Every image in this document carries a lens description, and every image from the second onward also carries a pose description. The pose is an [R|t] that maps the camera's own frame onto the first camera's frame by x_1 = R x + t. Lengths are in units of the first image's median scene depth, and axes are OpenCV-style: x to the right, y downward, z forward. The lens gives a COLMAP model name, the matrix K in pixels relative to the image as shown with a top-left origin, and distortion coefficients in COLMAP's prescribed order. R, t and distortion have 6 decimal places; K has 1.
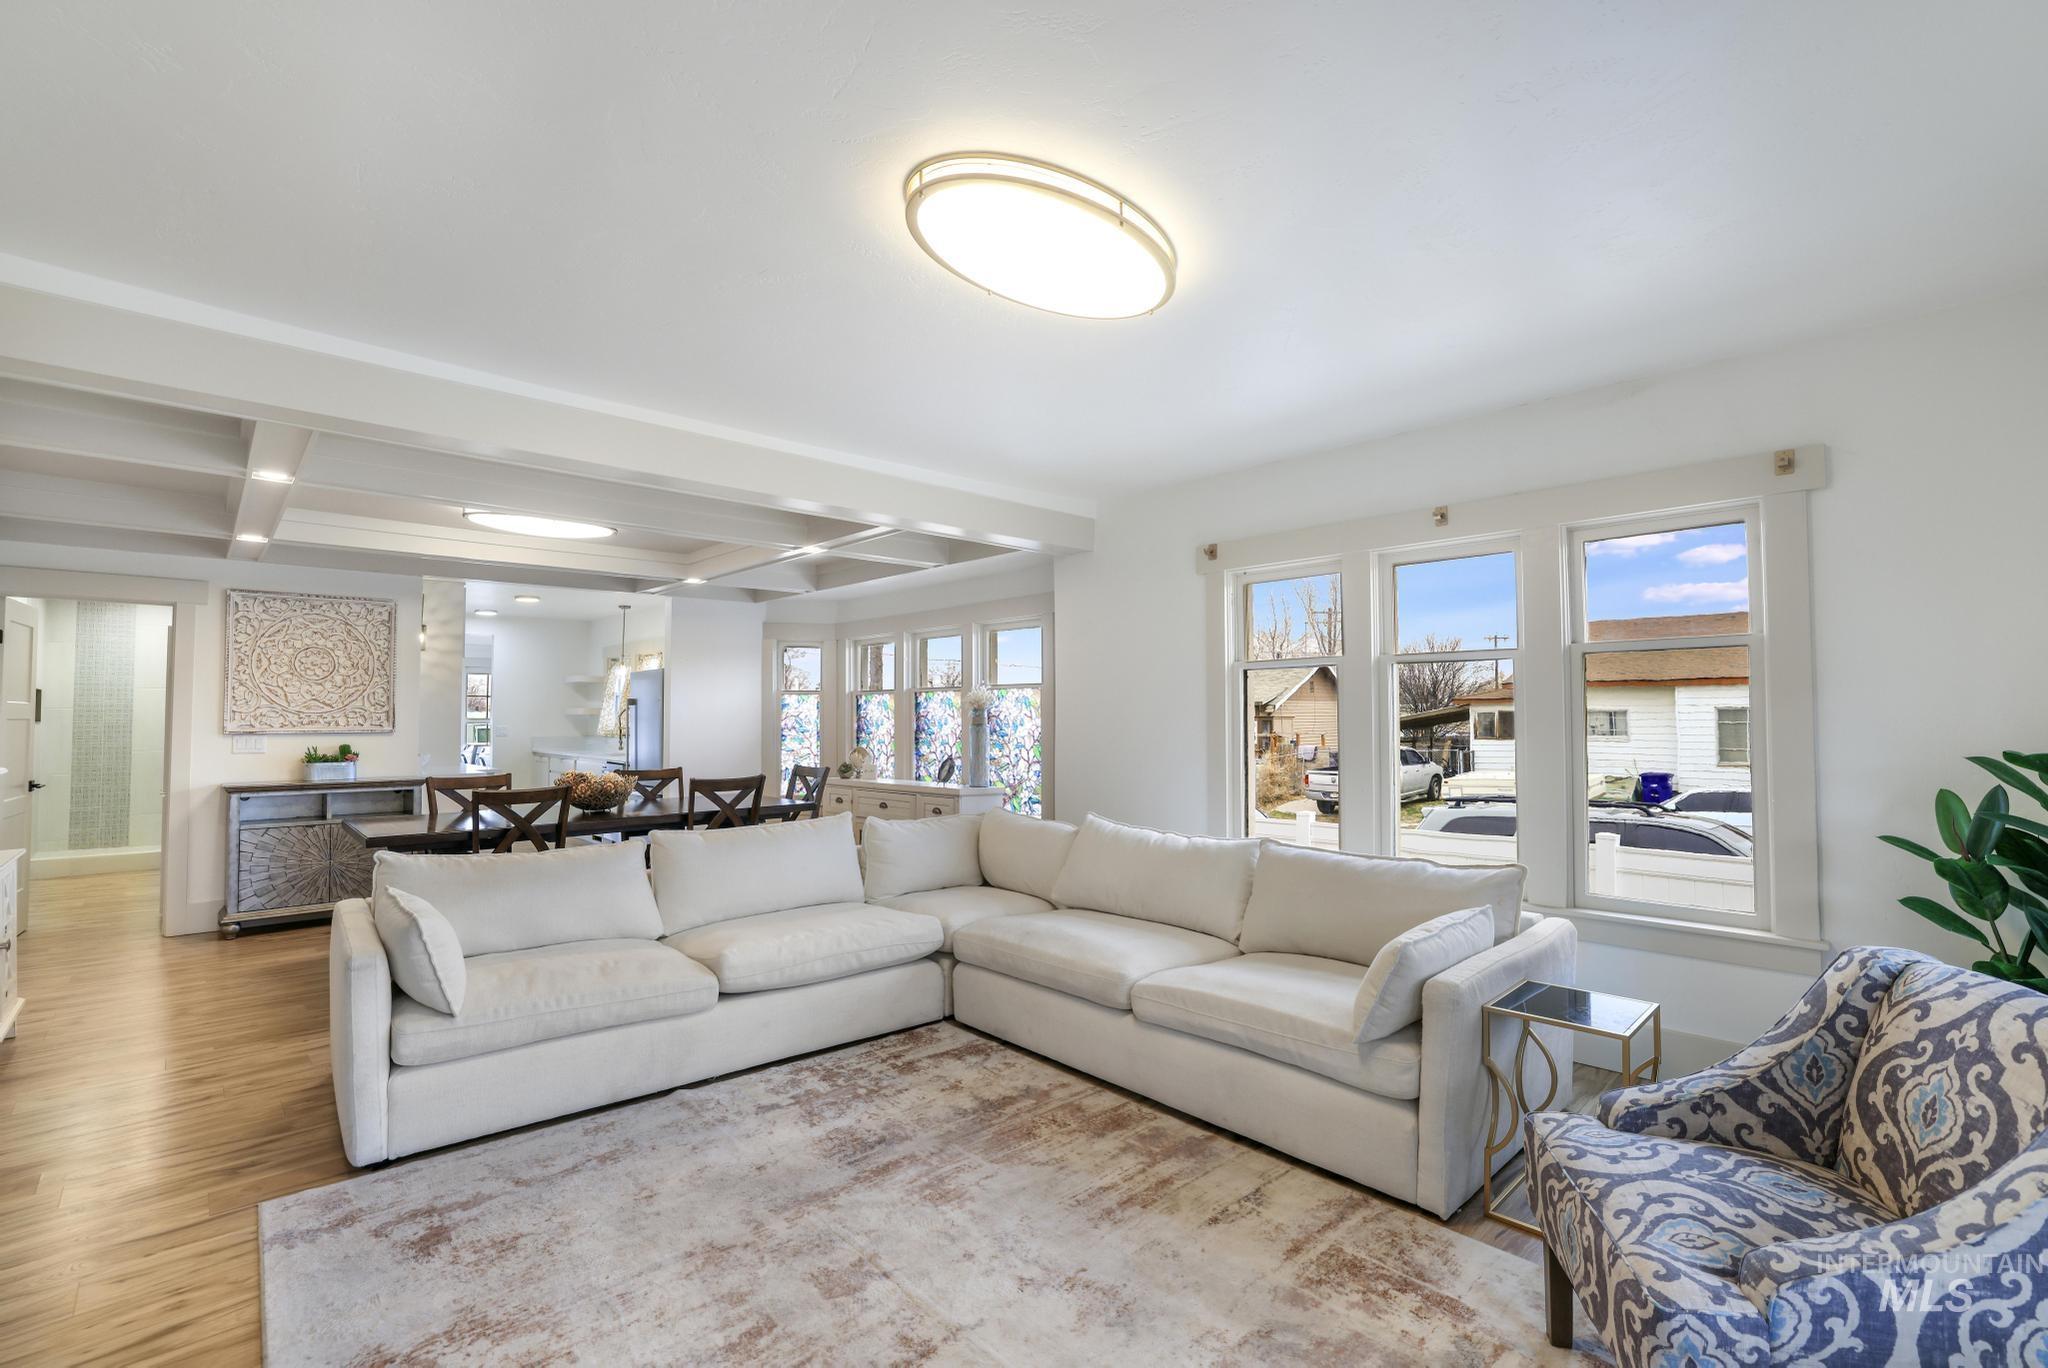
lens RADIAL K [[892.5, 0, 1017.0], [0, 892.5, 681.9], [0, 0, 1]] dist [-0.051495, 0.019050]
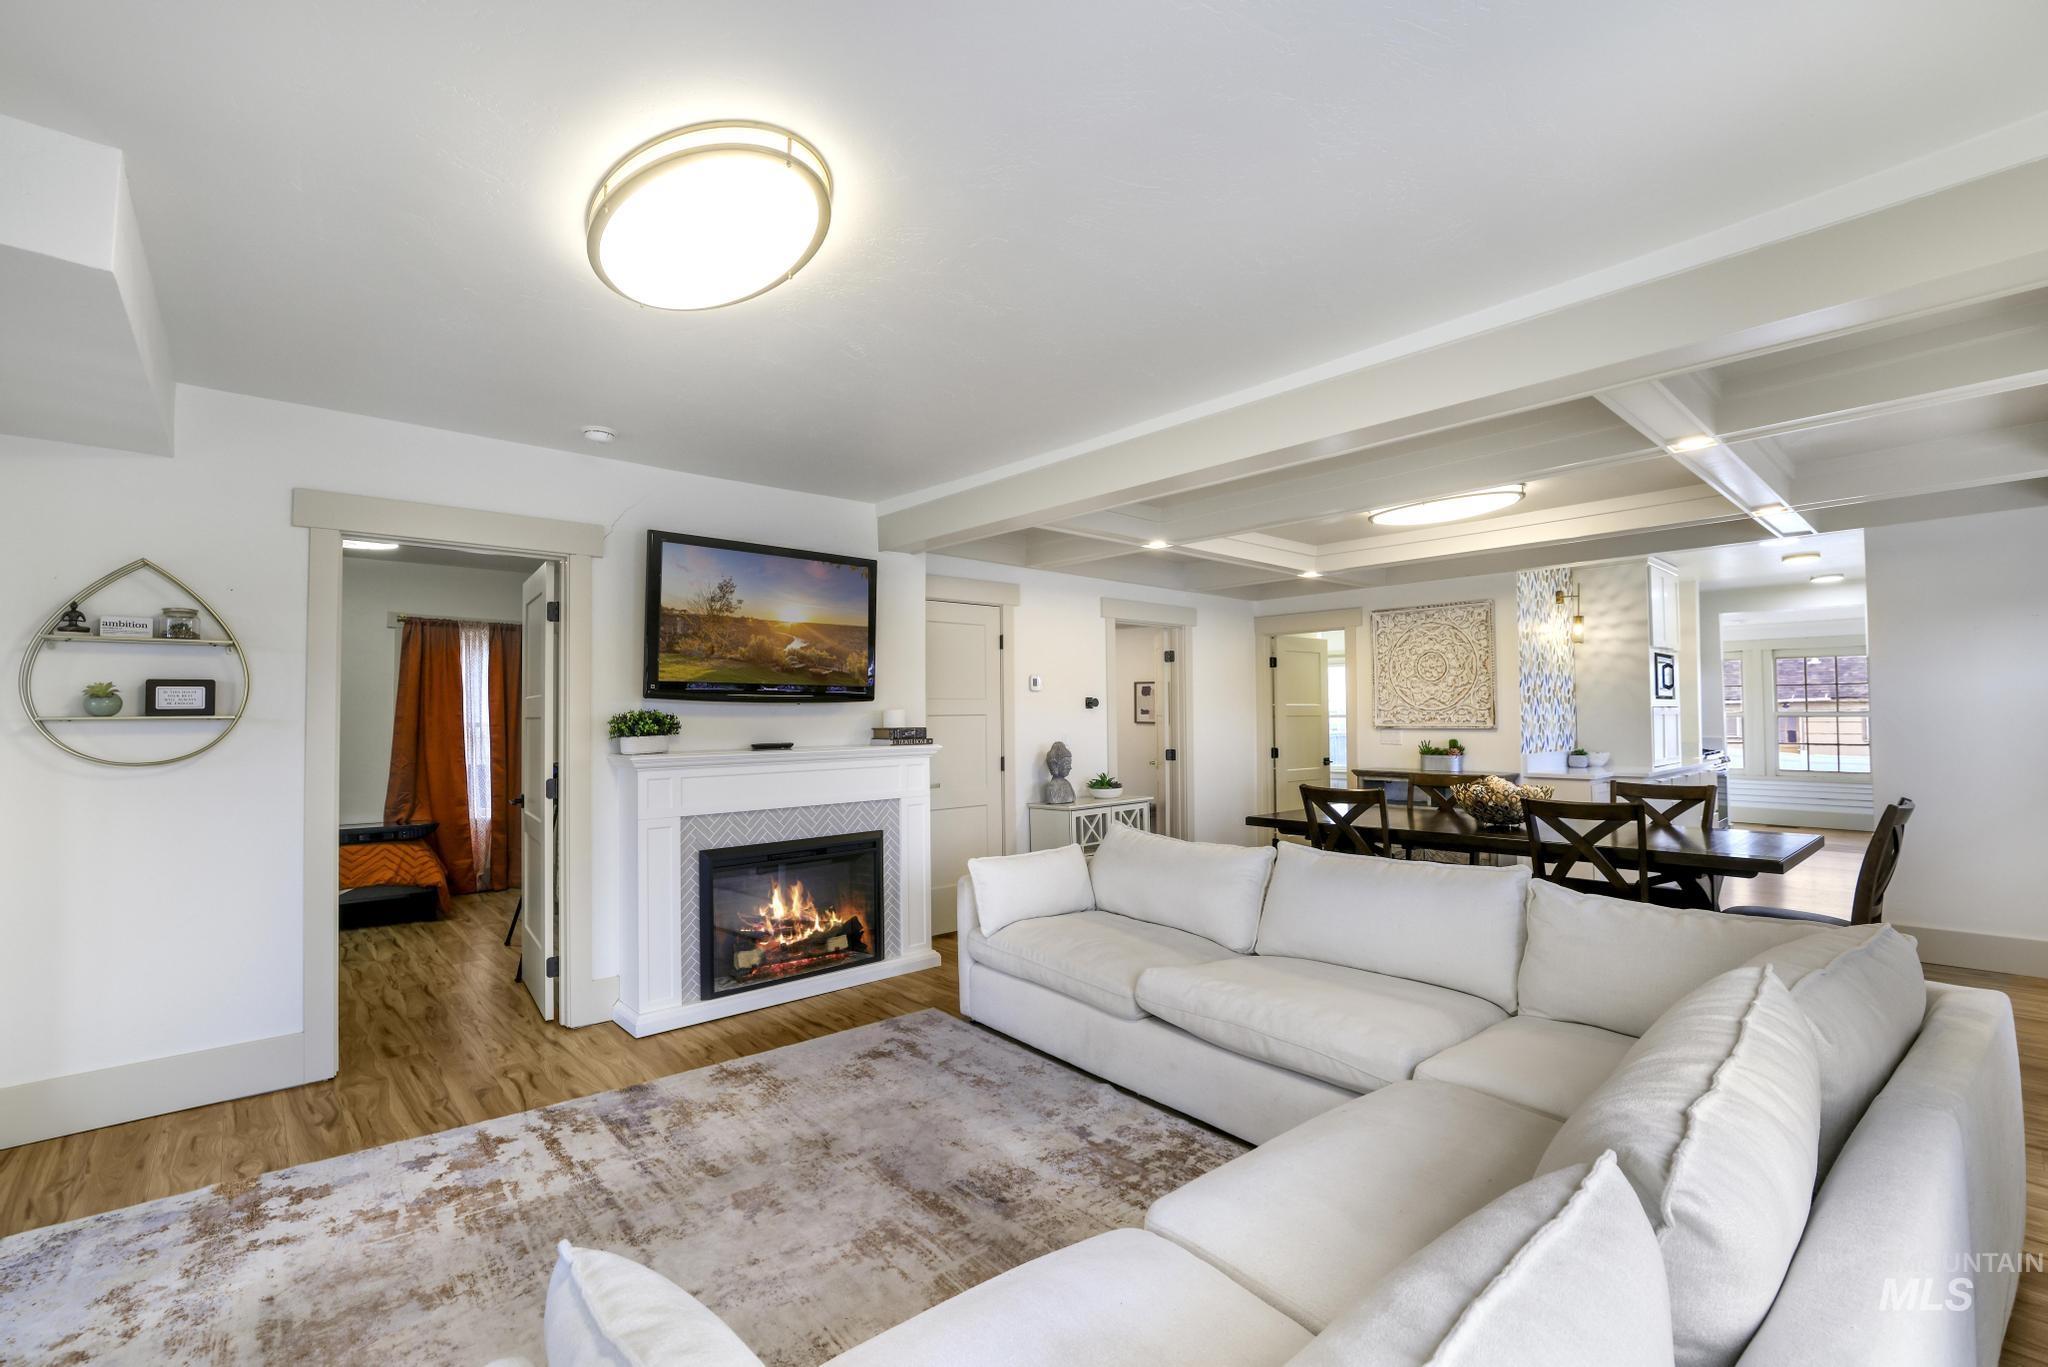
lens RADIAL K [[892.5, 0, 1017.0], [0, 892.5, 681.4], [0, 0, 1]] dist [-0.051495, 0.019050]
pose [[-0.041307, -0.035038, -0.998532, 0.368098], [0.049208, 0.998101, -0.037058, 0.014506], [0.997934, -0.050666, -0.039504, 0.526425]]
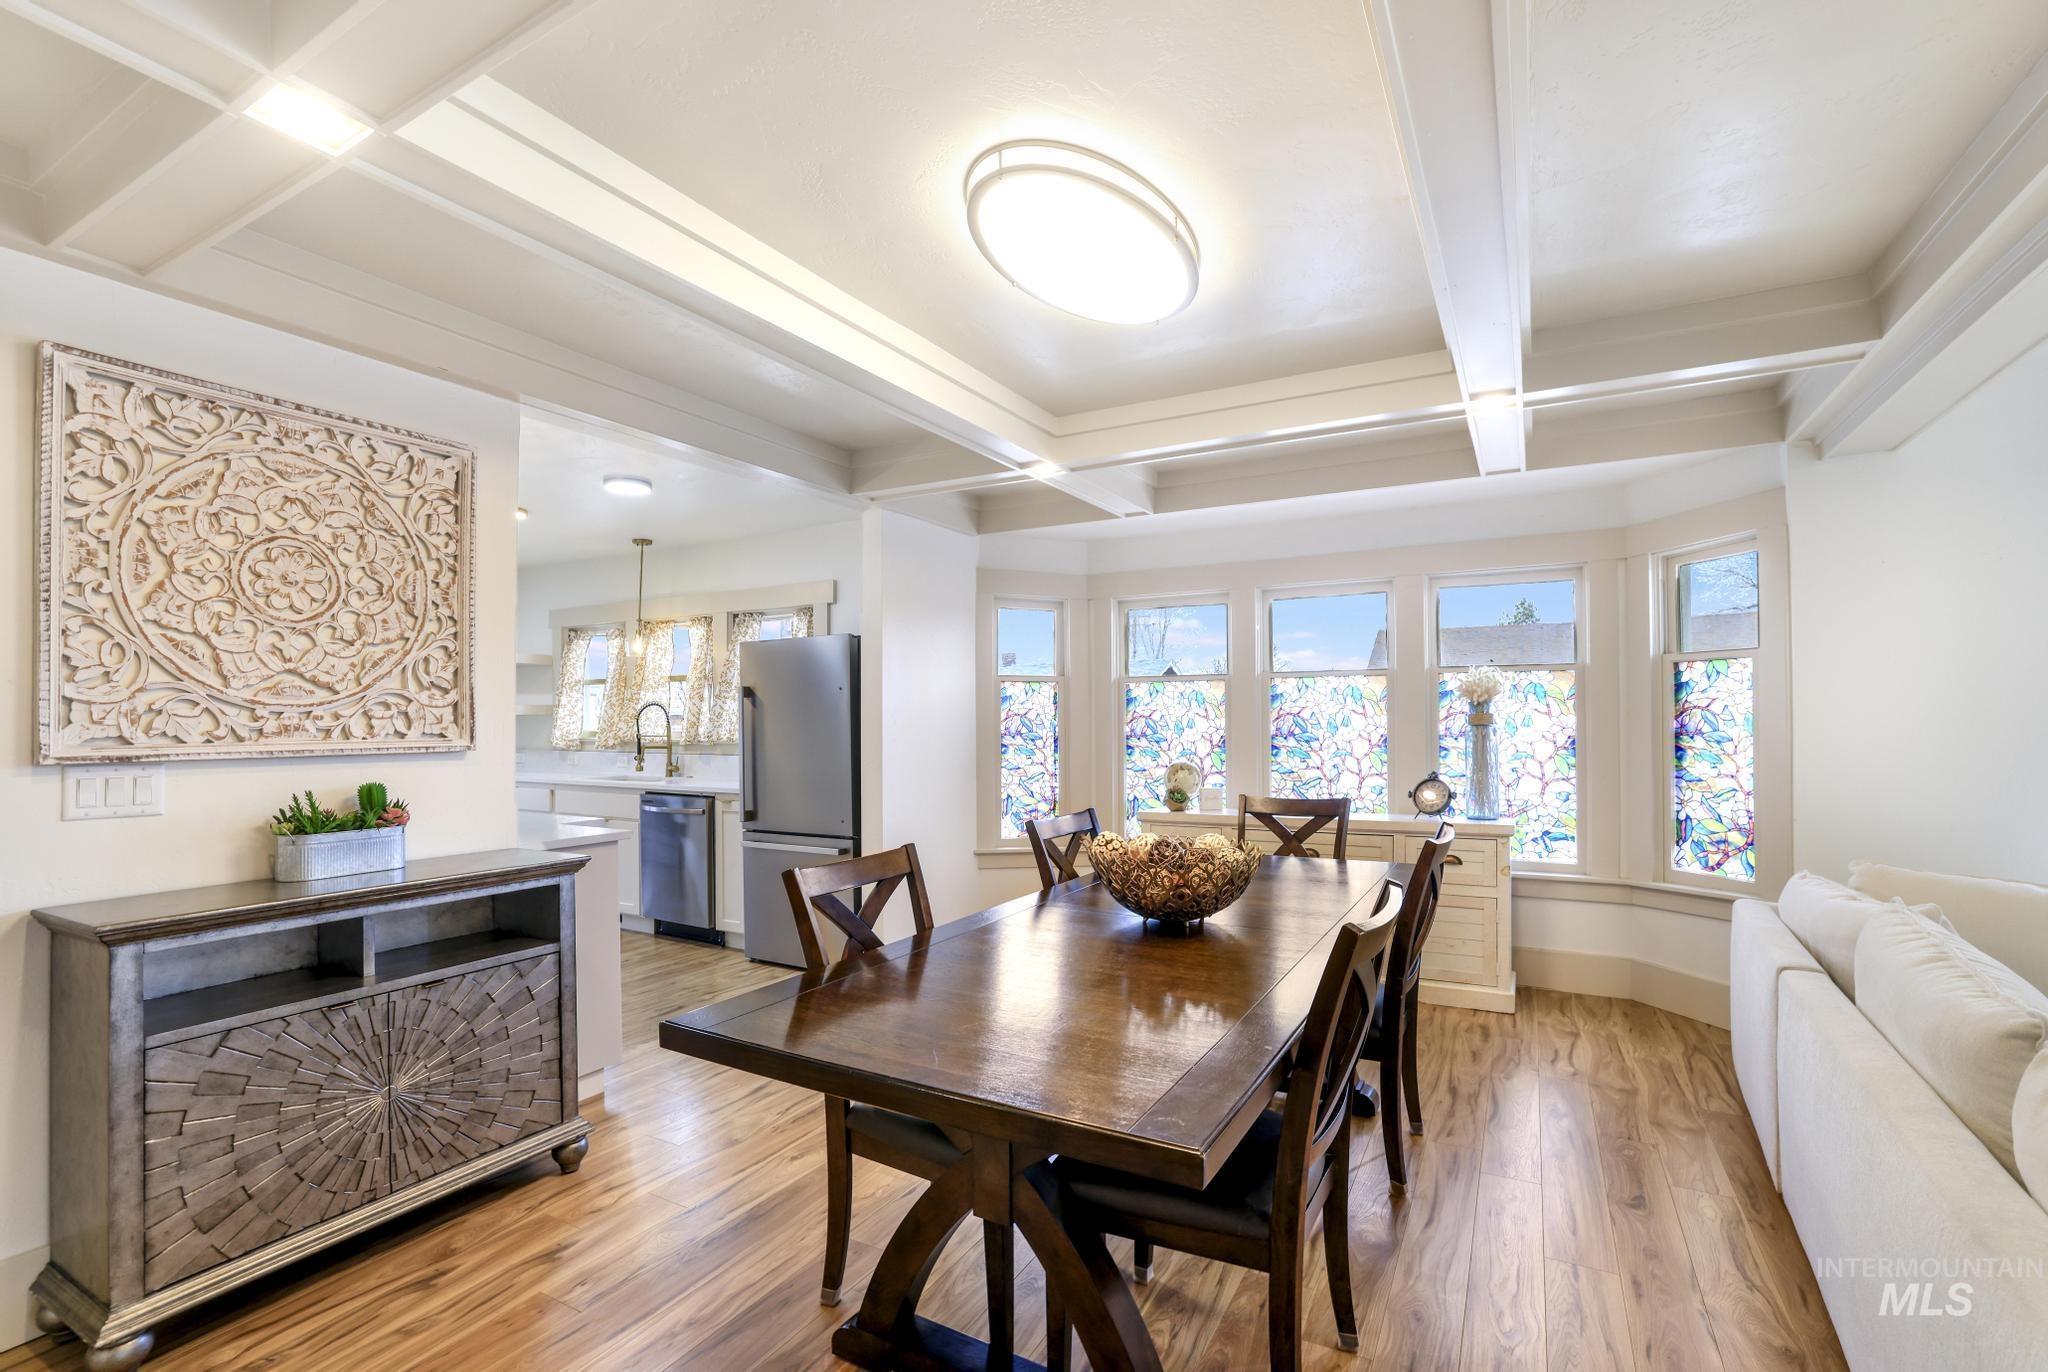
lens RADIAL K [[882.4, 0, 1020.5], [0, 882.4, 693.3], [0, 0, 1]] dist [-0.047110, 0.014864]
pose [[0.960878, 0.002961, 0.276958, -0.620506], [-0.004990, 0.999966, 0.006623, 0.026812], [-0.276929, -0.007746, 0.960859, 0.558210]]
